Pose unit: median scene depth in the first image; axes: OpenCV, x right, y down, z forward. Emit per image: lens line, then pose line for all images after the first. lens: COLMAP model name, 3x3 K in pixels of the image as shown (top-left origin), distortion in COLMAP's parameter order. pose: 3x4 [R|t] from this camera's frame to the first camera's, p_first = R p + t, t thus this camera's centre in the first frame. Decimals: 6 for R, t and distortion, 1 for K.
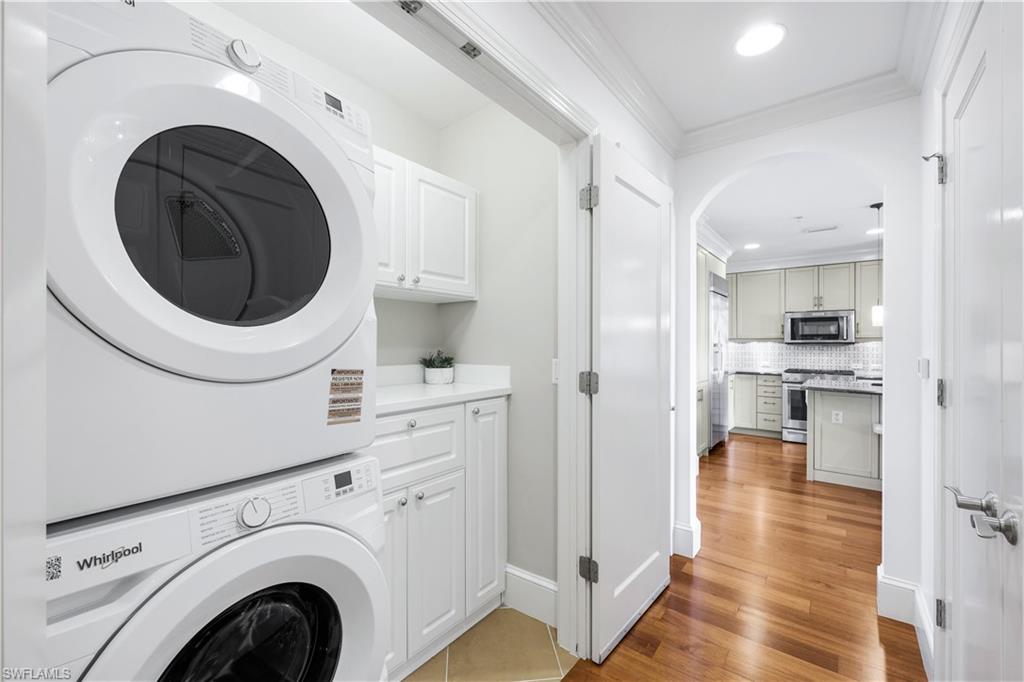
lens RADIAL K [[420.5, 0, 508.6], [0, 420.5, 342.7], [0, 0, 1]] dist [0.000034, 0.000333]
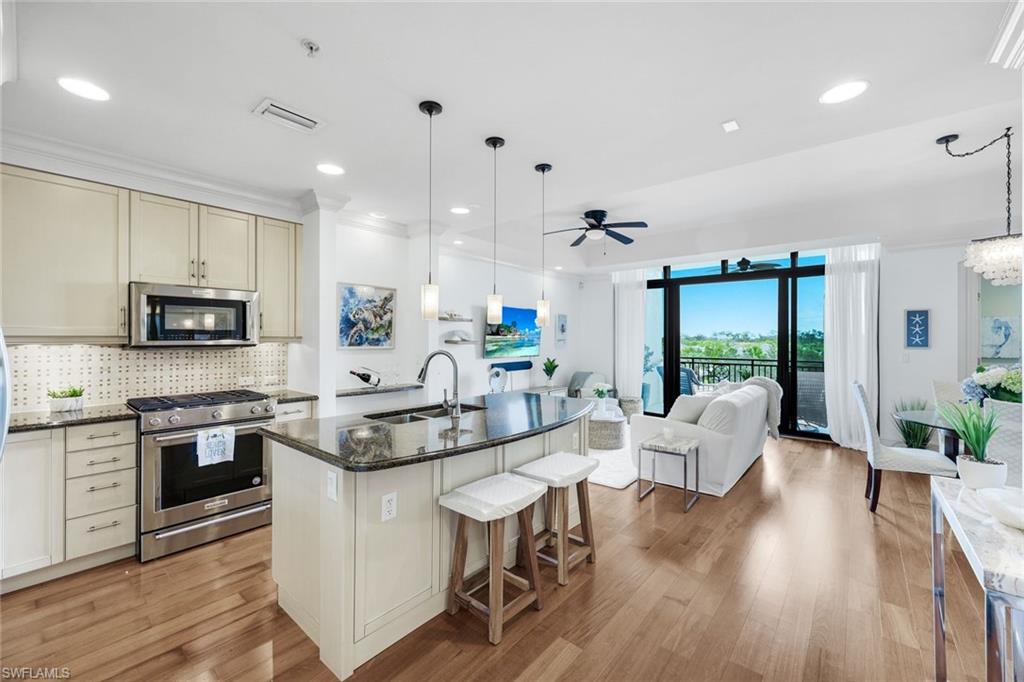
lens RADIAL K [[420.5, 0, 532.1], [0, 420.5, 338.2], [0, 0, 1]] dist [0.000034, 0.000333]
pose [[0.045337, 0.000308, 0.998972, 0.207226], [0.003368, 0.999994, -0.000462, -0.007439], [-0.998966, 0.003386, 0.045336, 0.536154]]
